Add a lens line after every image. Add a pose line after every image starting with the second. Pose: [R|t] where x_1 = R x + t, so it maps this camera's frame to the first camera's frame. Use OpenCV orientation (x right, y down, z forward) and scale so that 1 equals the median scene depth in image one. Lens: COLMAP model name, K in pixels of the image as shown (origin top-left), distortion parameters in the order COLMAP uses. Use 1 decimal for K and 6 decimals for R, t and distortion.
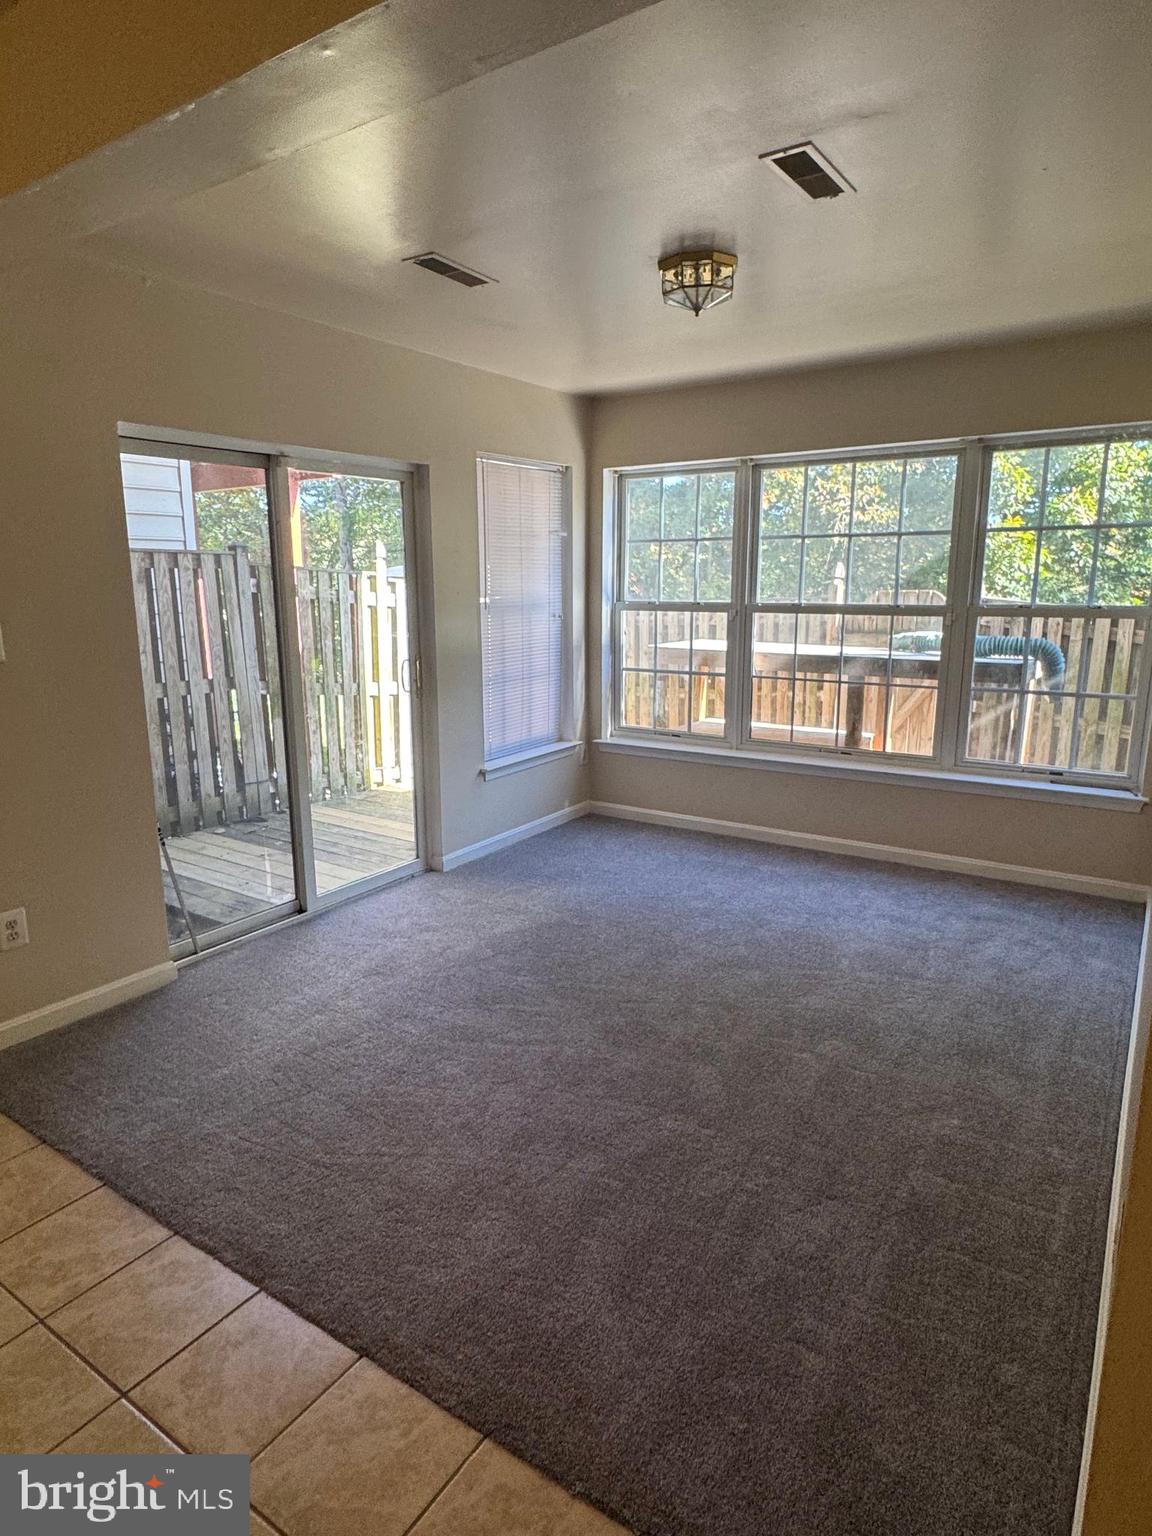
lens RADIAL K [[895.6, 0, 579.6], [0, 895.6, 751.2], [0, 0, 1]] dist [-0.003946, -0.000700]
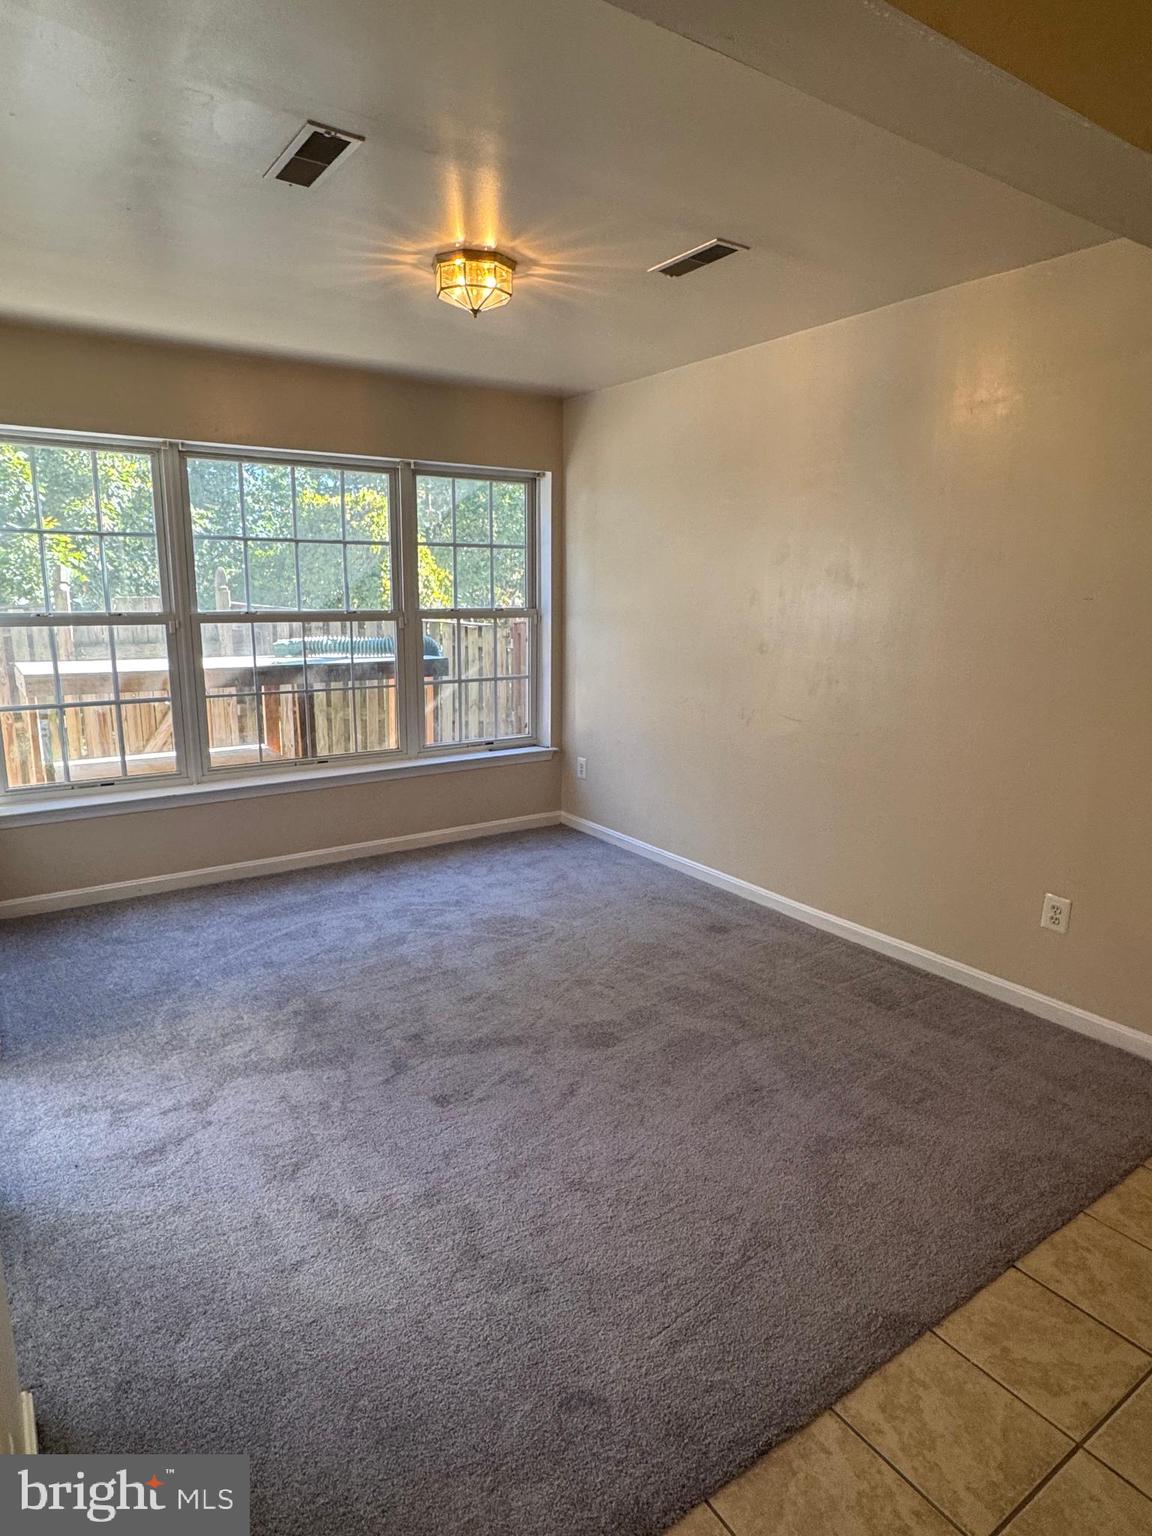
lens RADIAL K [[886.7, 0, 580.7], [0, 886.7, 764.5], [0, 0, 1]] dist [-0.002125, 0.000238]
pose [[0.369799, -0.174307, 0.912615, -0.532009], [0.164518, 0.979008, 0.120324, -0.071225], [-0.914430, 0.105645, 0.390713, 0.384172]]
